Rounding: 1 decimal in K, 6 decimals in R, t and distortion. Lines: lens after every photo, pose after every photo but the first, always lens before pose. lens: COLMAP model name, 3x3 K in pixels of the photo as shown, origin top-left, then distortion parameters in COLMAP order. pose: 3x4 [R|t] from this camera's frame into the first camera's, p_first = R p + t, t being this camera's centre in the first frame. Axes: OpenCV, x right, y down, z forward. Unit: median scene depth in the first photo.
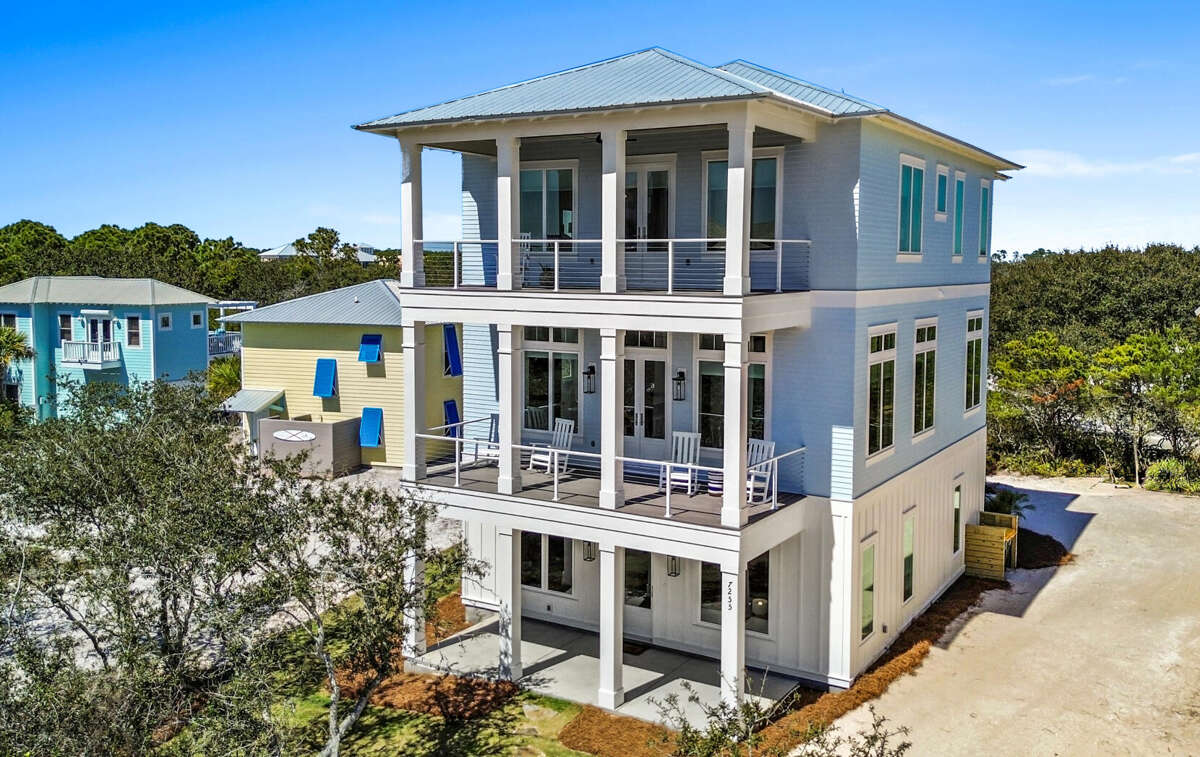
lens RADIAL K [[1063.6, 0, 599.8], [0, 1063.6, 347.5], [0, 0, 1]] dist [0.039983, -0.006981]
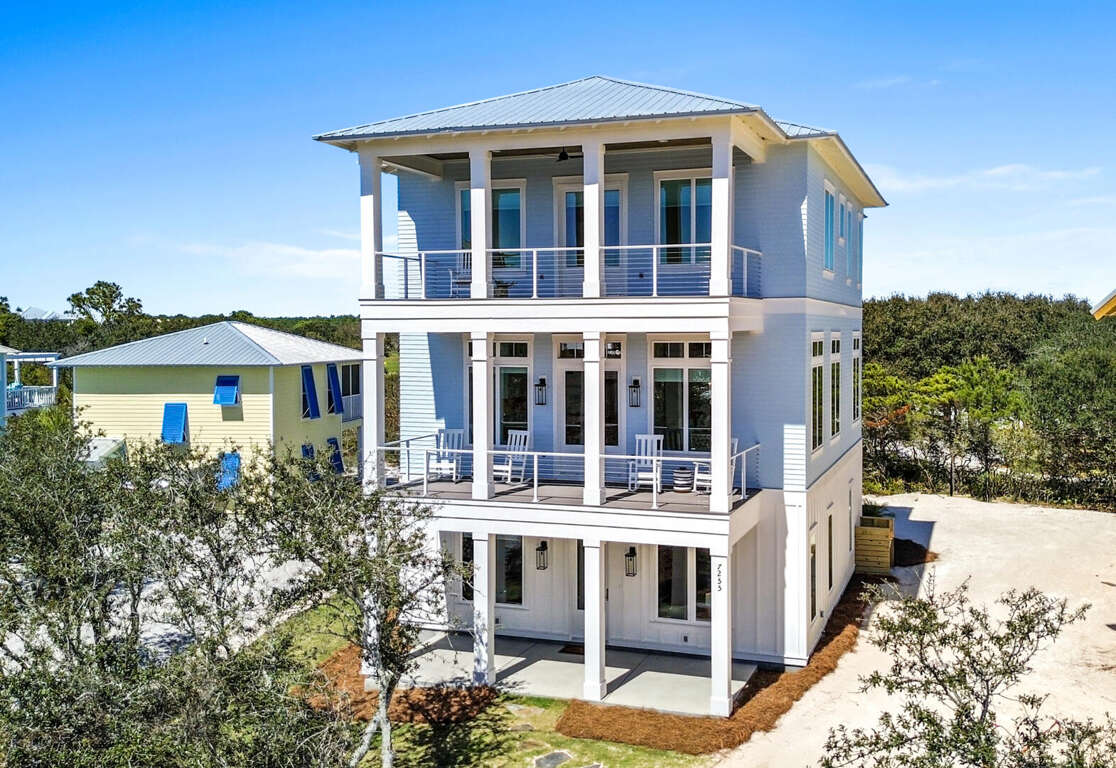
lens RADIAL K [[1073.1, 0, 558.0], [0, 1073.1, 384.0], [0, 0, 1]] dist [0.041190, 0.009030]
pose [[0.977116, -0.013973, 0.212246, -0.233576], [0.022175, 0.999095, -0.036309, 0.066671], [-0.211547, 0.040185, 0.976541, -0.021398]]
